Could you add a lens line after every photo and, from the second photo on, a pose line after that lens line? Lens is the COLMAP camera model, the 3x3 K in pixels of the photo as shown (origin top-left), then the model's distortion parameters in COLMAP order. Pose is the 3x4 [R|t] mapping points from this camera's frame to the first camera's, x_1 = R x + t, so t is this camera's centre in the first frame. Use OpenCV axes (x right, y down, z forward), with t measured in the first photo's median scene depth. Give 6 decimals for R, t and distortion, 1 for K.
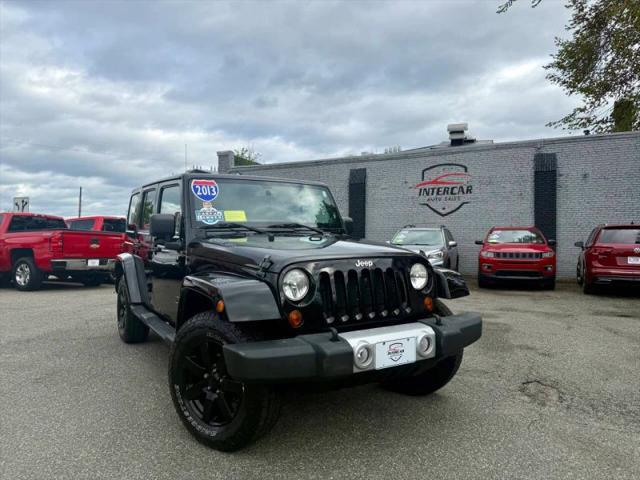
lens RADIAL K [[445.4, 0, 320.0], [0, 445.4, 240.0], [0, 0, 1]] dist [0.111732, -0.159199]
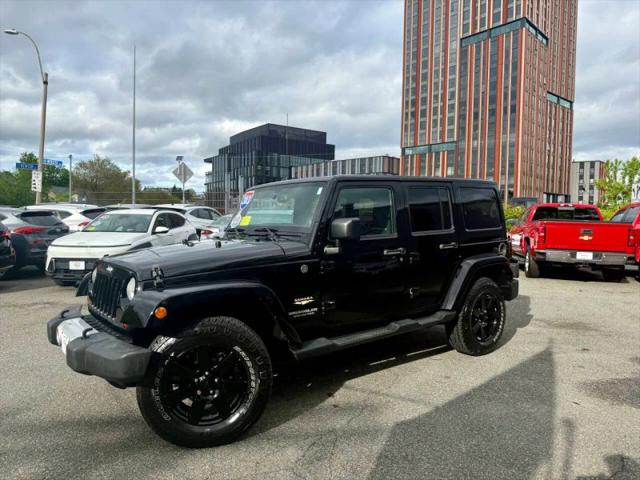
lens RADIAL K [[445.2, 0, 320.0], [0, 445.2, 240.0], [0, 0, 1]] dist [0.083208, -0.118965]
pose [[0.125268, 0.041148, -0.991269, 0.998066], [-0.002020, 0.999148, 0.041219, -0.053273], [0.992121, -0.003161, 0.125244, 1.065309]]
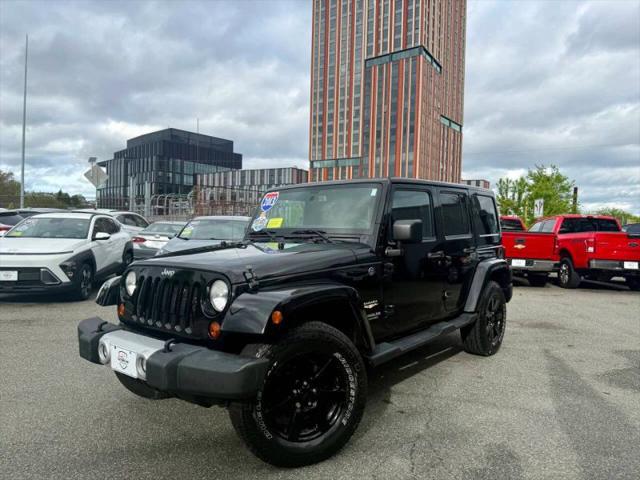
lens RADIAL K [[442.9, 0, 320.0], [0, 442.9, 240.0], [0, 0, 1]] dist [0.161546, -0.325694]
pose [[0.329962, 0.019073, -0.943801, 0.892334], [-0.013102, 0.999792, 0.015624, -0.031240], [0.943903, 0.007210, 0.330144, 0.757371]]
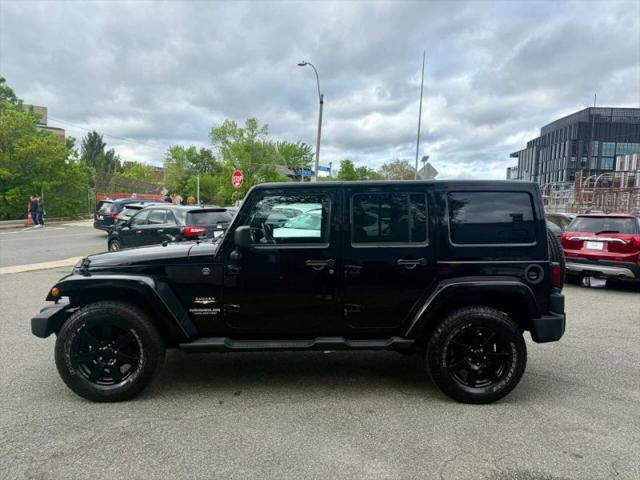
lens RADIAL K [[457.2, 0, 322.4], [0, 457.2, 224.9], [0, 0, 1]] dist [0.001247, 0.001313]
pose [[-0.496085, 0.006764, -0.868248, 0.853245], [-0.021999, 0.999551, 0.020356, -0.087449], [0.867995, 0.029199, -0.495714, 1.881928]]
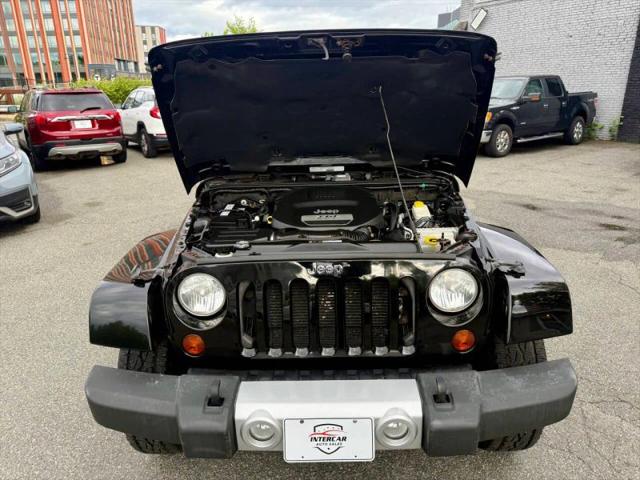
lens RADIAL K [[445.4, 0, 320.0], [0, 445.4, 240.0], [0, 0, 1]] dist [0.111732, -0.159199]
pose [[0.843779, 0.158735, -0.512680, 0.296891], [0.017228, 0.946757, 0.321488, -0.132297], [0.536415, -0.280097, 0.796118, 0.413581]]
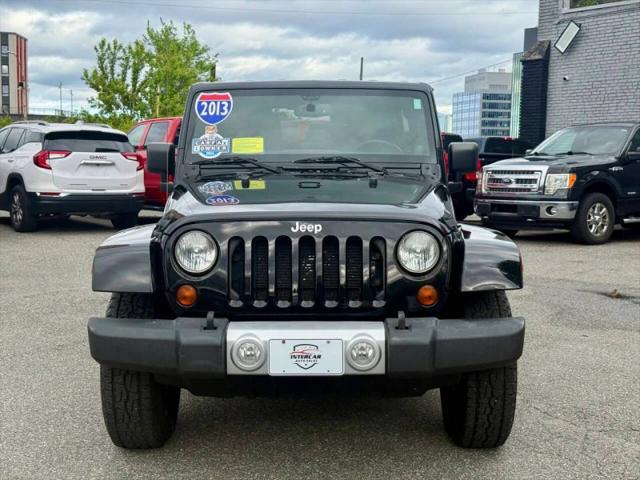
lens RADIAL K [[890.3, 0, 320.0], [0, 890.3, 240.0], [0, 0, 1]] dist [0.133813, -0.045140]
pose [[0.851038, 0.061649, -0.521472, 0.630365], [-0.009587, 0.994743, 0.101952, -0.051299], [0.525016, -0.081766, 0.847155, -0.105359]]
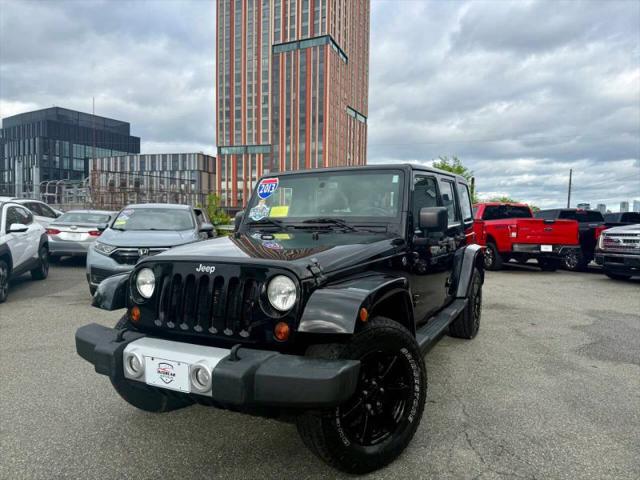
lens RADIAL K [[445.4, 0, 320.0], [0, 445.4, 240.0], [0, 0, 1]] dist [0.111732, -0.159199]
pose [[0.514281, 0.035507, -0.856886, 0.742412], [-0.002938, 0.999210, 0.039641, -0.030271], [0.857617, -0.017869, 0.513979, 0.566367]]
